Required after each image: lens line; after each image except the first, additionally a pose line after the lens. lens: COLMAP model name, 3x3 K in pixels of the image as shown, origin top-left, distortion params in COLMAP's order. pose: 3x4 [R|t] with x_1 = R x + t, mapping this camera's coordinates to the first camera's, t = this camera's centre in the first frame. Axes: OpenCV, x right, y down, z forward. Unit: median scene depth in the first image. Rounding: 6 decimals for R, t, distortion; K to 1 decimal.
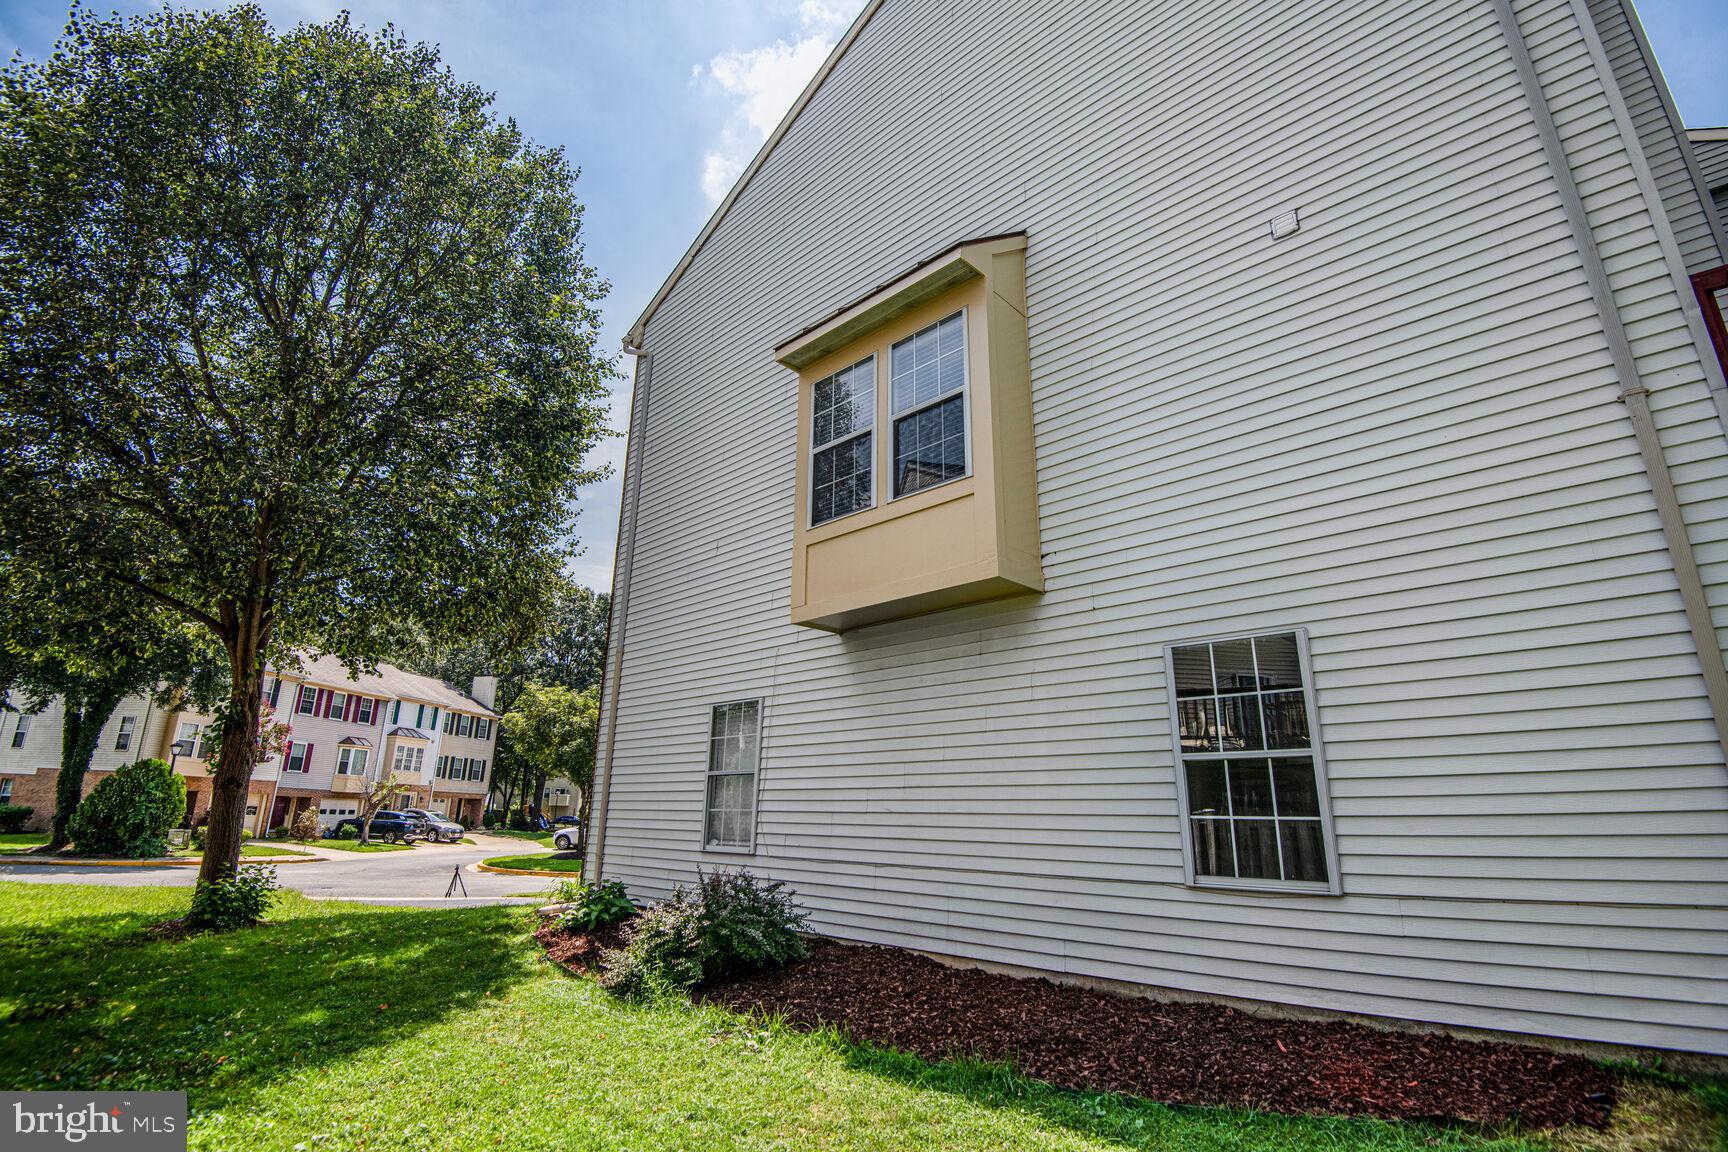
lens RADIAL K [[829.2, 0, 867.6], [0, 829.2, 568.1], [0, 0, 1]] dist [-0.013629, -0.017865]
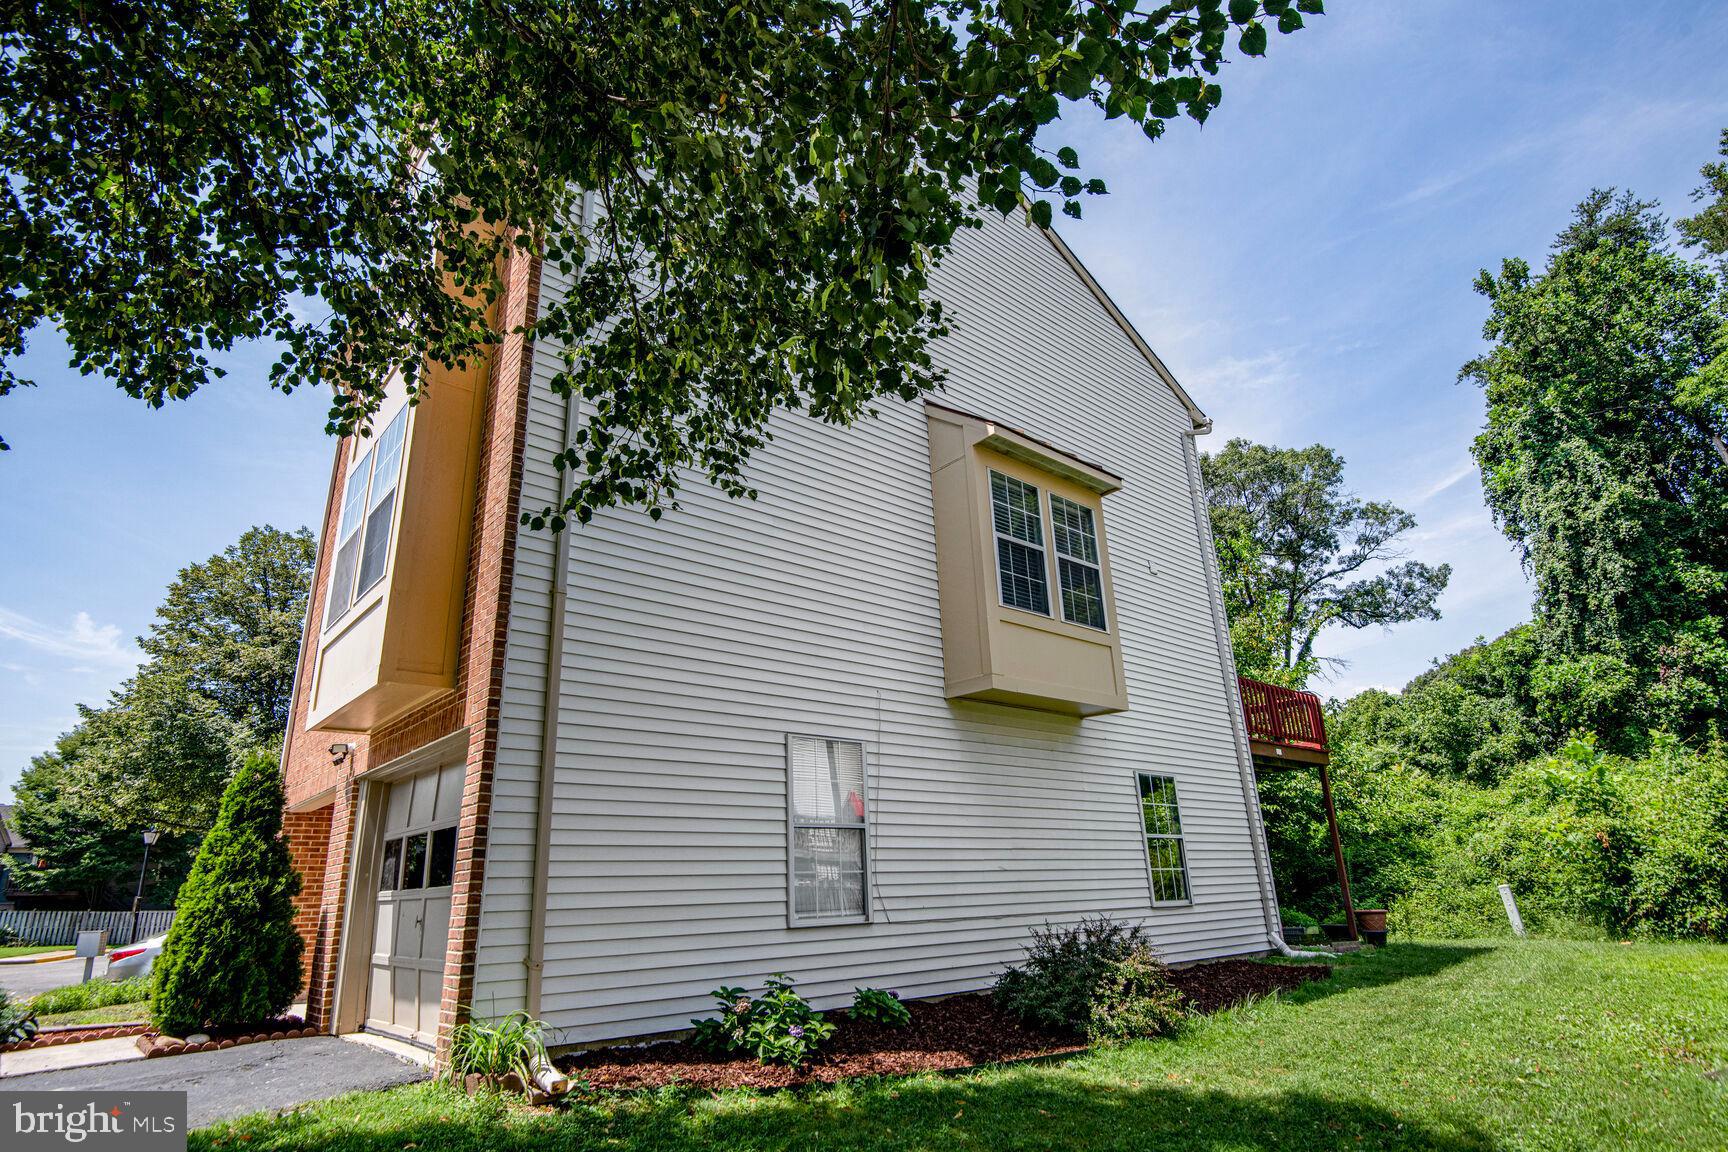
lens RADIAL K [[925.2, 0, 864.0], [0, 925.2, 576.0], [0, 0, 1]] dist [-0.001545, -0.000082]
pose [[0.078503, 0.311601, 0.946965, -1.363357], [-0.249919, 0.925714, -0.283891, 0.335375], [-0.965079, -0.214378, 0.150546, 1.099689]]
